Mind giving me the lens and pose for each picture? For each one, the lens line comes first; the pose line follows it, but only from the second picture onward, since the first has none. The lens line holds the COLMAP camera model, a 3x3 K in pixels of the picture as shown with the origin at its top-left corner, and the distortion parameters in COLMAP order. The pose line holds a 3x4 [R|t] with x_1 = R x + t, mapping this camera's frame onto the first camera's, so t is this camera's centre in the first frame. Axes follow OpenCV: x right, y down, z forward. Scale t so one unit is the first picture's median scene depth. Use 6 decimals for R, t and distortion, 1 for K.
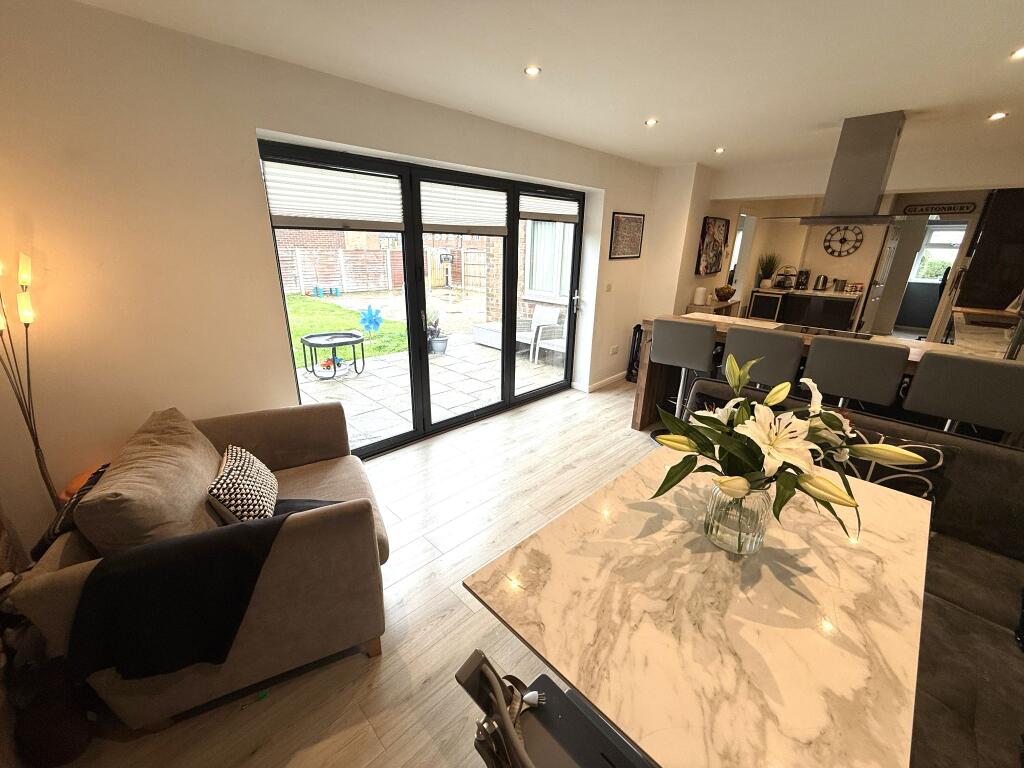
lens RADIAL K [[407.8, 0, 510.6], [0, 407.8, 382.0], [0, 0, 1]] dist [0.001203, -0.000565]
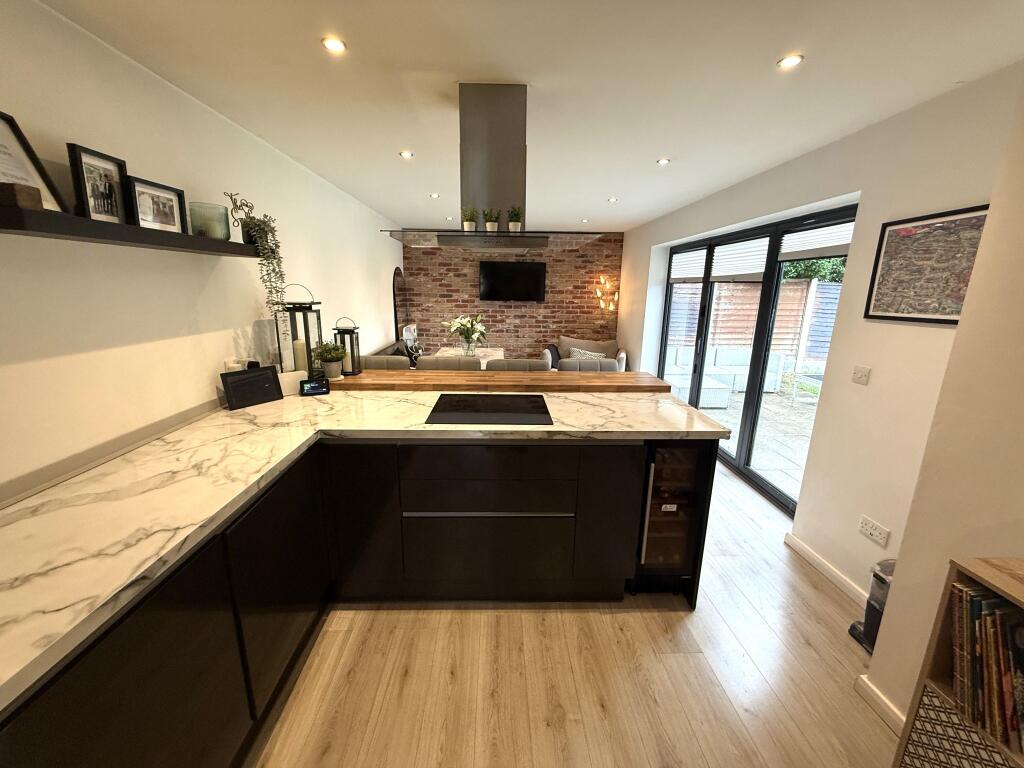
lens RADIAL K [[407.8, 0, 508.7], [0, 407.8, 382.2], [0, 0, 1]] dist [0.001203, -0.000565]
pose [[-0.678798, 0.139775, -0.720899, 0.834973], [-0.261032, 0.871669, 0.414795, -0.302294], [0.686364, 0.469740, -0.555202, 0.943006]]
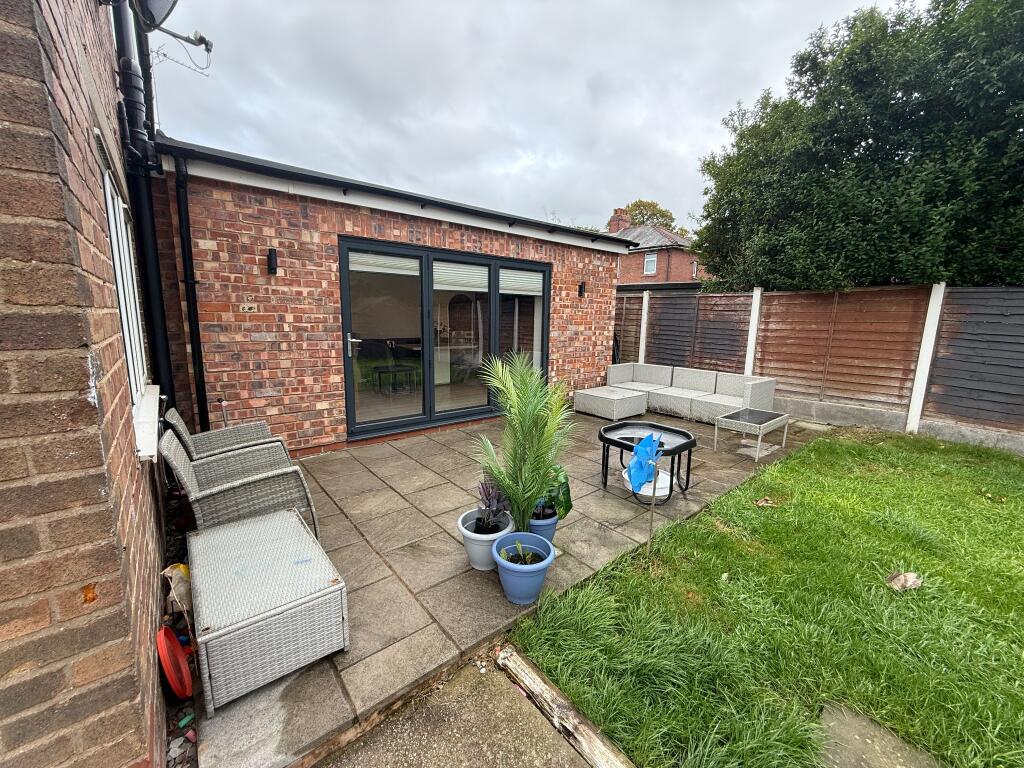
lens RADIAL K [[407.8, 0, 507.6], [0, 407.8, 383.5], [0, 0, 1]] dist [0.001203, -0.000565]
pose [[-0.994637, -0.050473, 0.090272, -0.315445], [-0.002264, 0.883251, 0.468895, -0.561715], [-0.103400, 0.466176, -0.878629, 1.809945]]
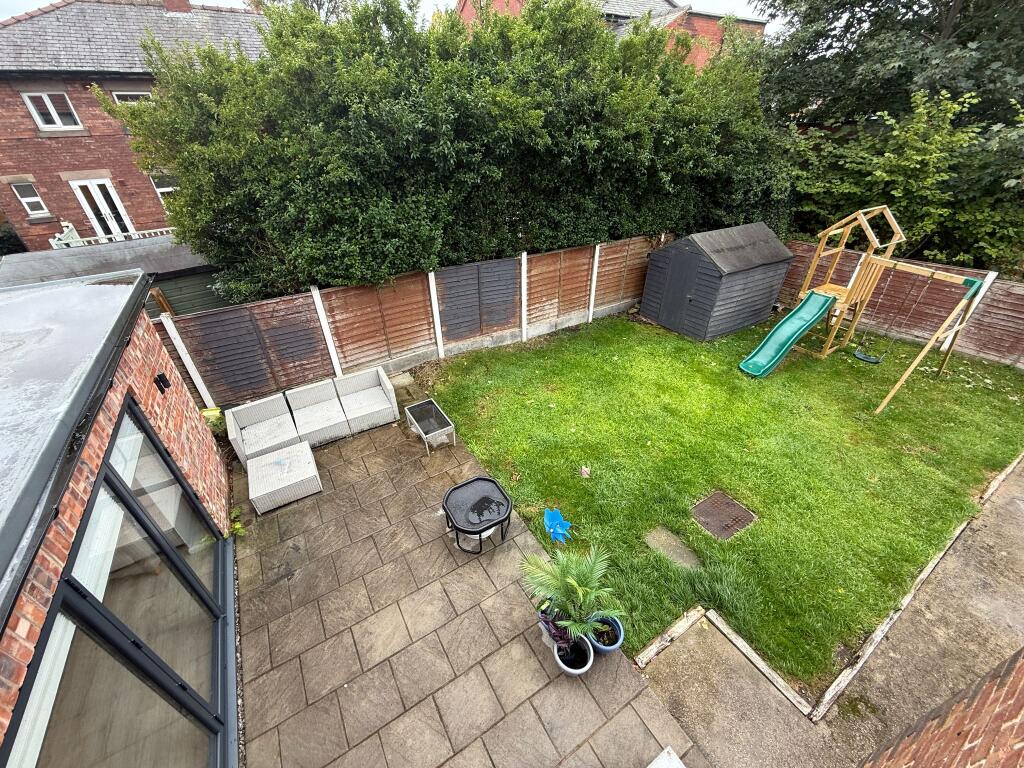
lens RADIAL K [[407.8, 0, 508.0], [0, 407.8, 382.4], [0, 0, 1]] dist [0.001203, -0.000565]
pose [[-0.229306, 0.522476, -0.821241, 0.145047], [-0.294628, 0.766884, 0.570160, -0.943370], [0.927692, 0.372702, -0.021915, 1.147050]]
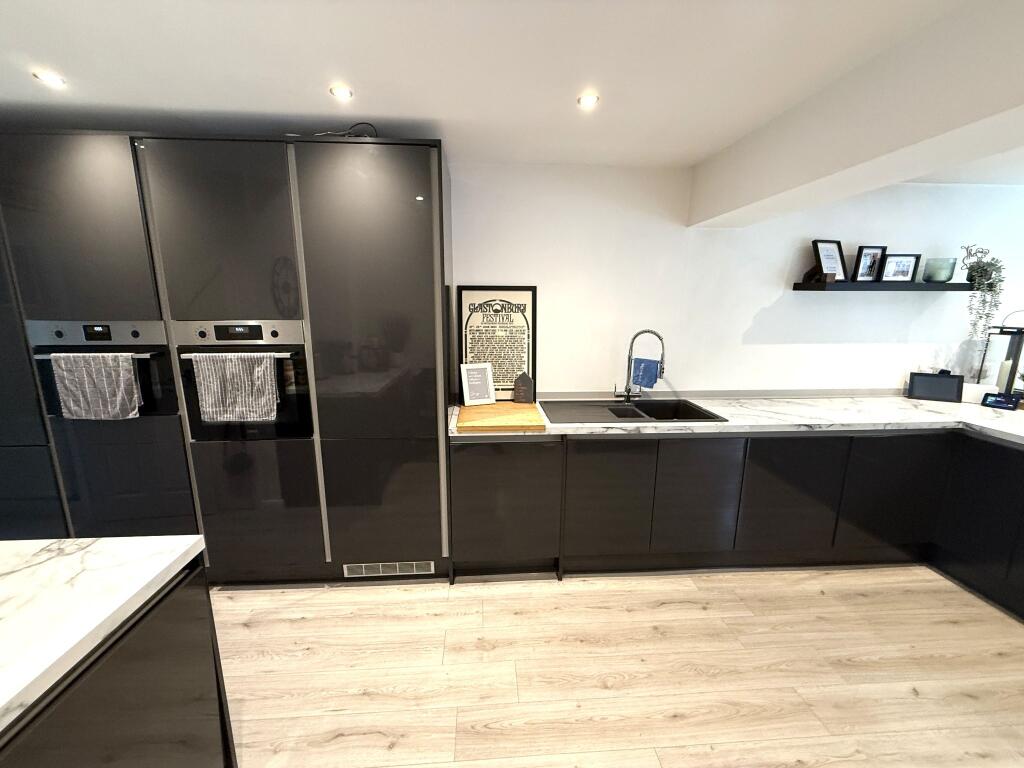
lens RADIAL K [[408.3, 0, 507.3], [0, 408.3, 385.7], [0, 0, 1]] dist [-0.000372, 0.000064]
pose [[-0.757863, -0.149365, 0.635086, 0.797834], [0.192970, 0.878566, 0.436904, -0.426166], [-0.623223, 0.453666, -0.637009, 1.283659]]
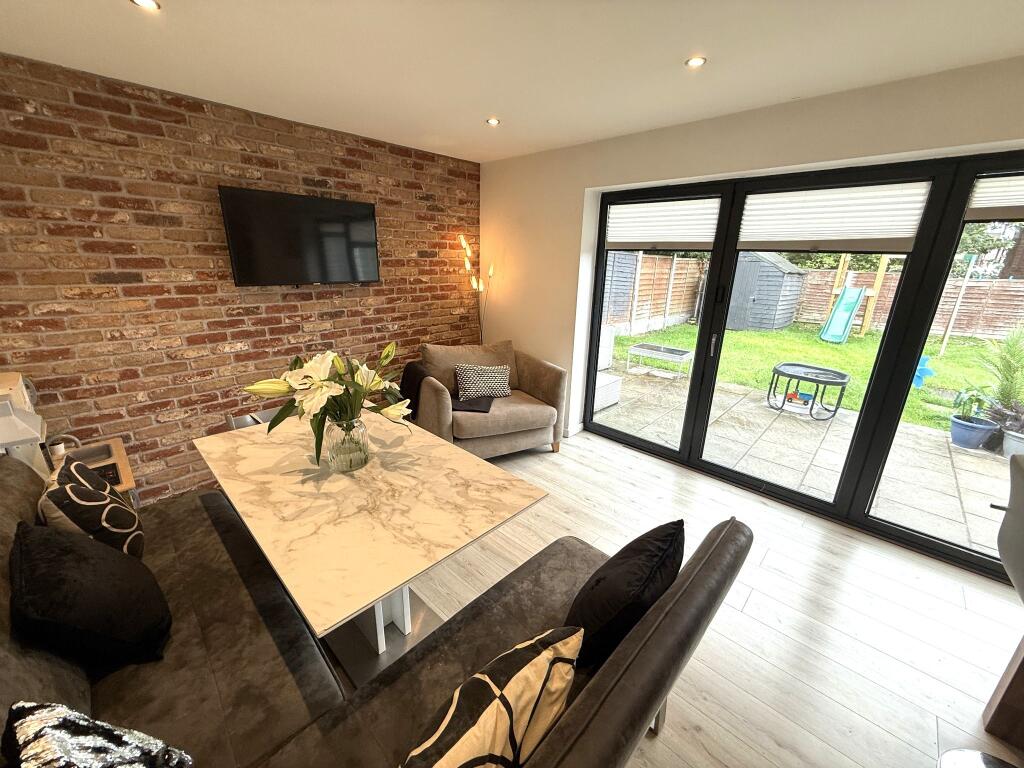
lens RADIAL K [[407.8, 0, 508.8], [0, 407.8, 382.7], [0, 0, 1]] dist [0.001203, -0.000565]
pose [[0.030700, 0.280886, -0.959250, 0.470117], [-0.340338, 0.905293, 0.254194, -0.103058], [0.939802, 0.318666, 0.123389, 0.326144]]
